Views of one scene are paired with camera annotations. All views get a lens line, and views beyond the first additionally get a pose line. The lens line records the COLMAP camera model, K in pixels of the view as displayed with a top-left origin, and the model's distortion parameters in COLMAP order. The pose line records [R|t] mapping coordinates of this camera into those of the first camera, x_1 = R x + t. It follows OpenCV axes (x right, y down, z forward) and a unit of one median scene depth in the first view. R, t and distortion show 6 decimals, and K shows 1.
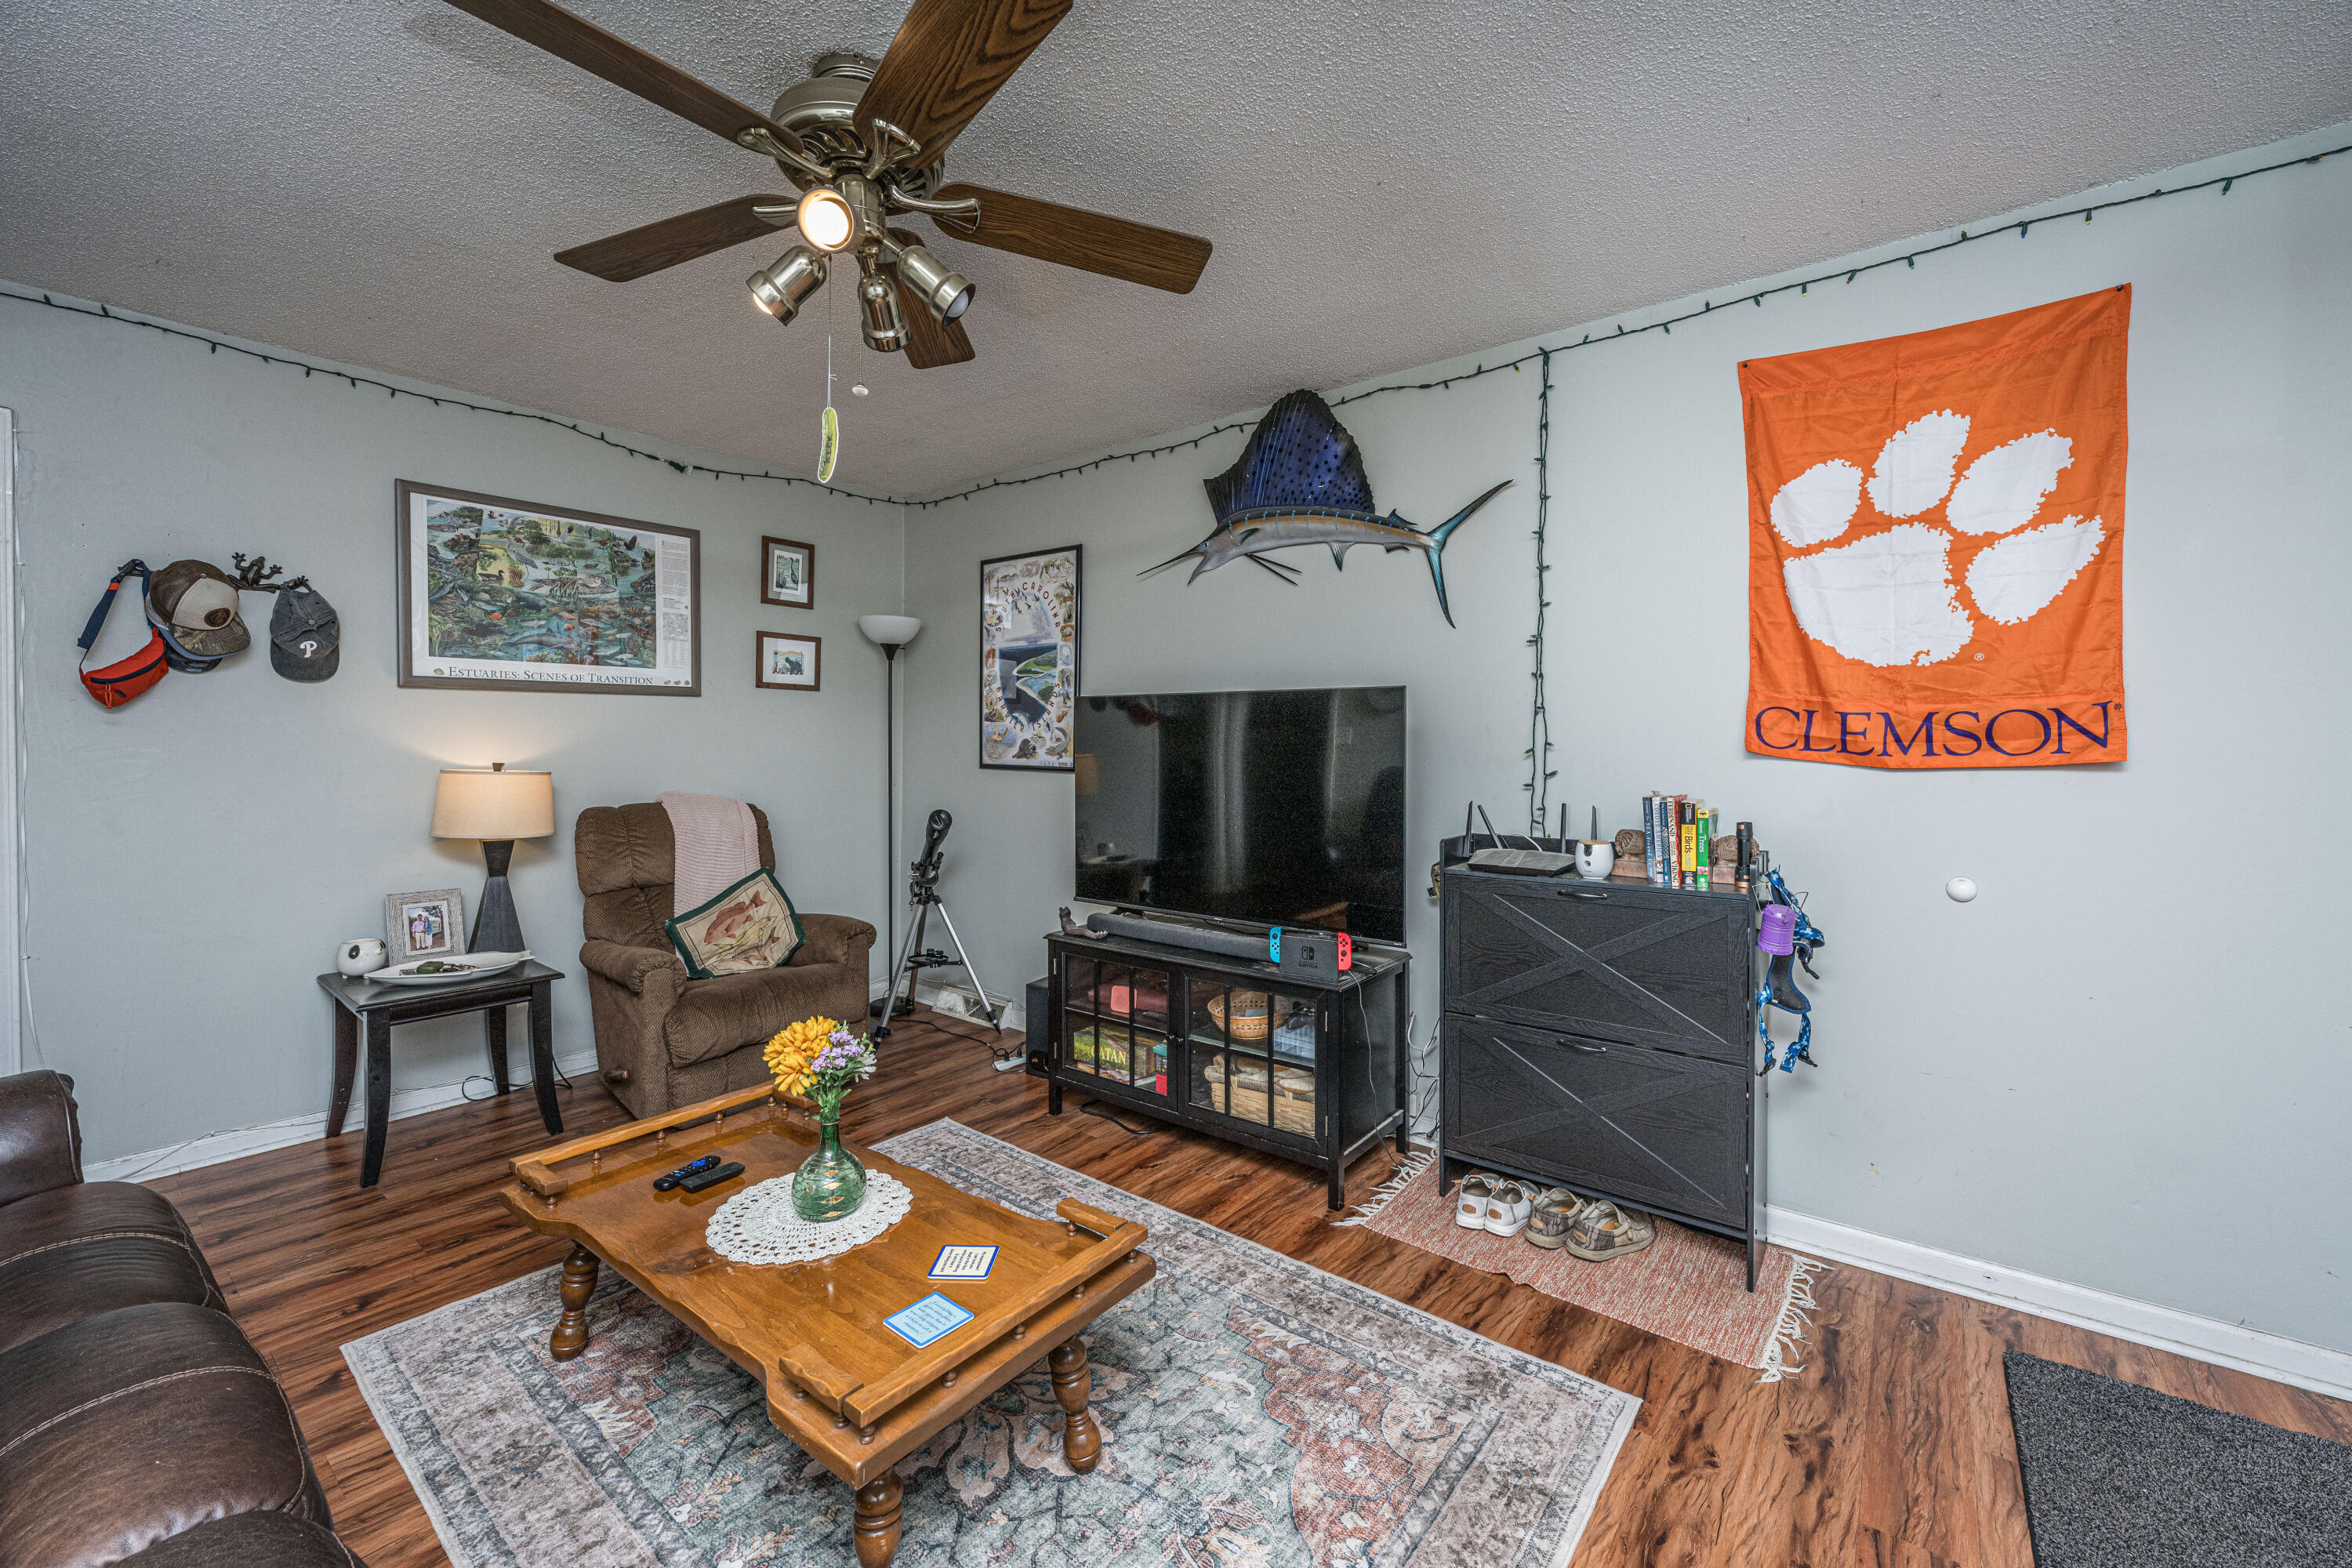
lens RADIAL K [[936.0, 0, 1177.5], [0, 936.0, 751.1], [0, 0, 1]] dist [0.000472, 0.000034]
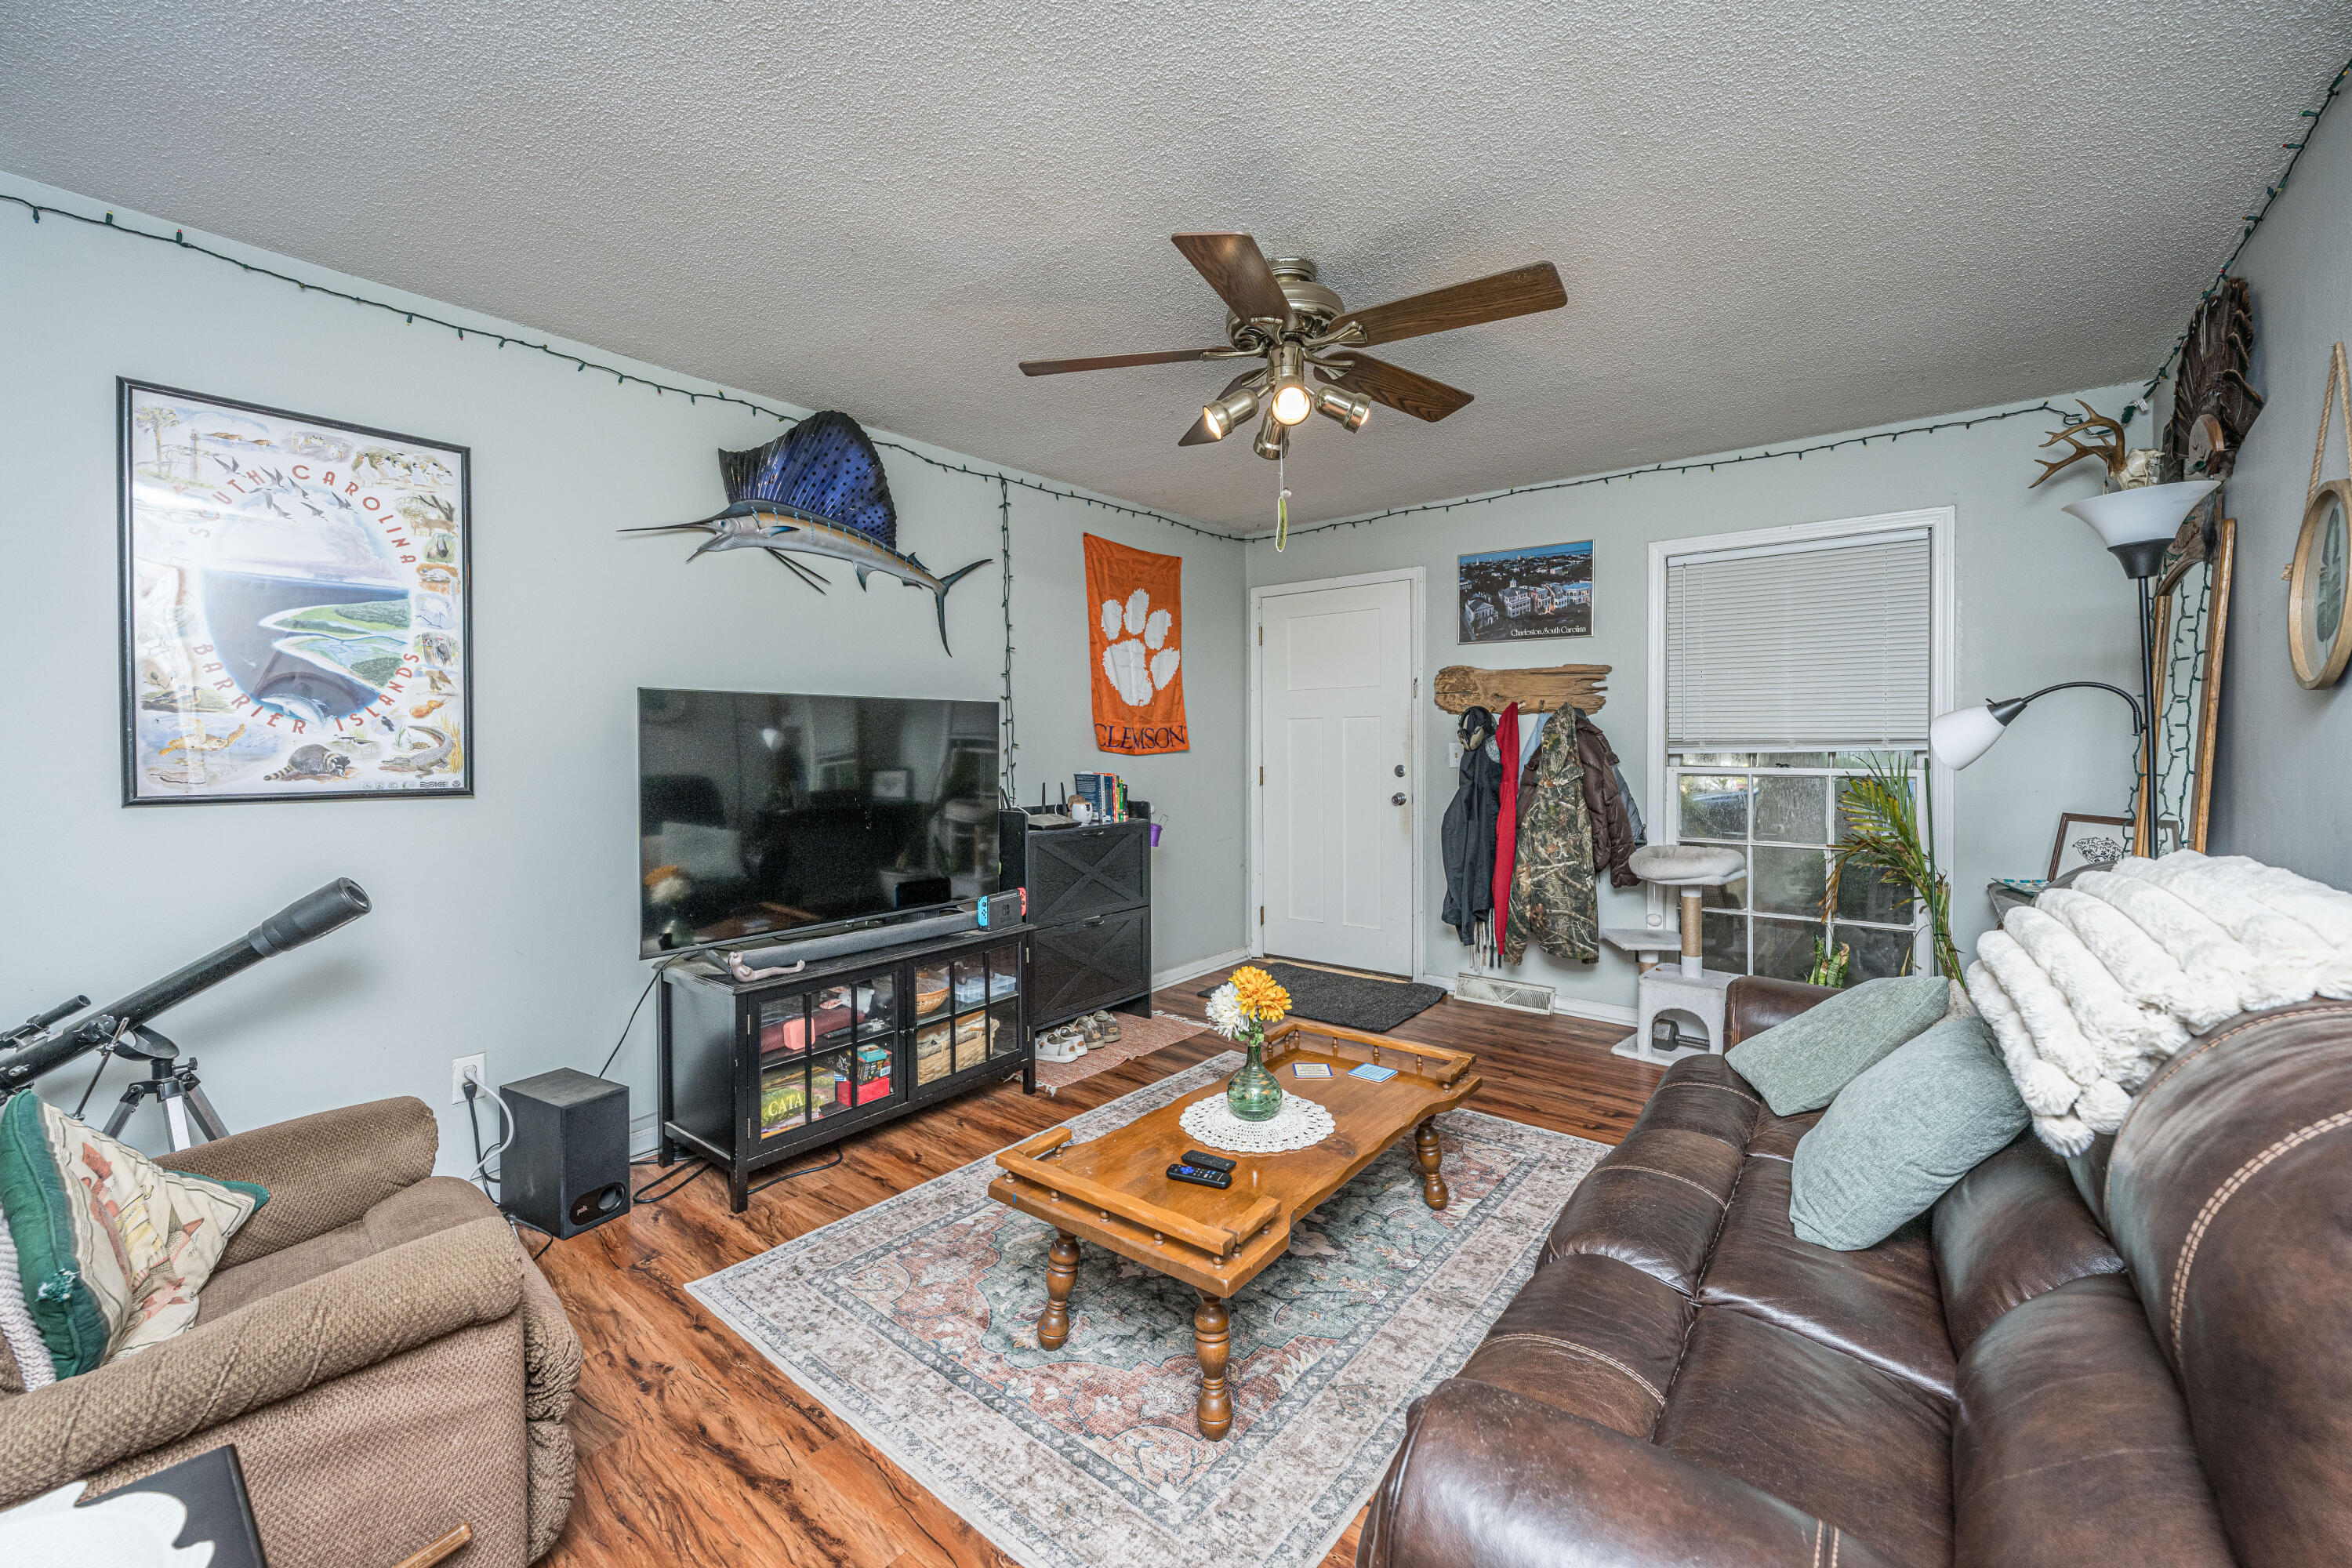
lens RADIAL K [[936.0, 0, 1177.5], [0, 936.0, 751.1], [0, 0, 1]] dist [0.000472, 0.000034]
pose [[0.018684, -0.013033, 0.999740, -0.958359], [0.017051, 0.999774, 0.012715, -0.010223], [-0.999680, 0.016809, 0.018902, 0.628405]]
